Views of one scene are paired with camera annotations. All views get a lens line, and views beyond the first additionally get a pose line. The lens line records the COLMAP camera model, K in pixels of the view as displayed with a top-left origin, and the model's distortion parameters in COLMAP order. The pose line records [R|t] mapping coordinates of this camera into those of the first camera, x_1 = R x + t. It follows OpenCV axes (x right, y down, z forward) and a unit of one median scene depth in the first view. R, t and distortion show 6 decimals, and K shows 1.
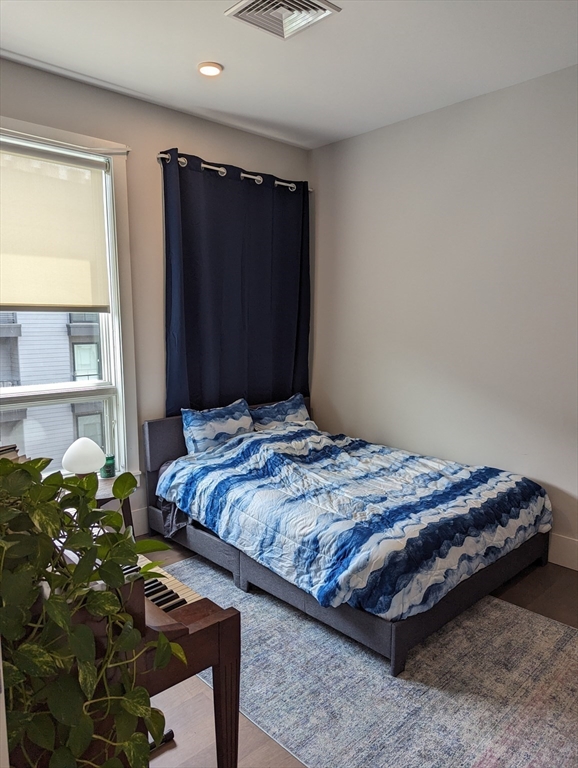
lens RADIAL K [[535.9, 0, 286.3], [0, 535.9, 386.6], [0, 0, 1]] dist [0.075430, -0.075638]
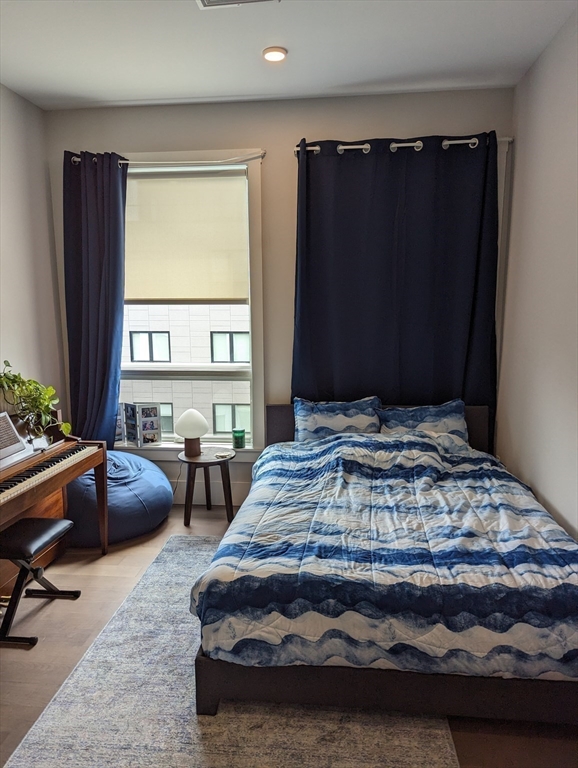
lens RADIAL K [[535.9, 0, 286.3], [0, 535.9, 386.6], [0, 0, 1]] dist [0.075430, -0.075638]
pose [[0.653366, 0.109857, -0.749029, 0.604581], [-0.087569, 0.993741, 0.069362, -0.052257], [0.751960, 0.020273, 0.658896, 0.337724]]
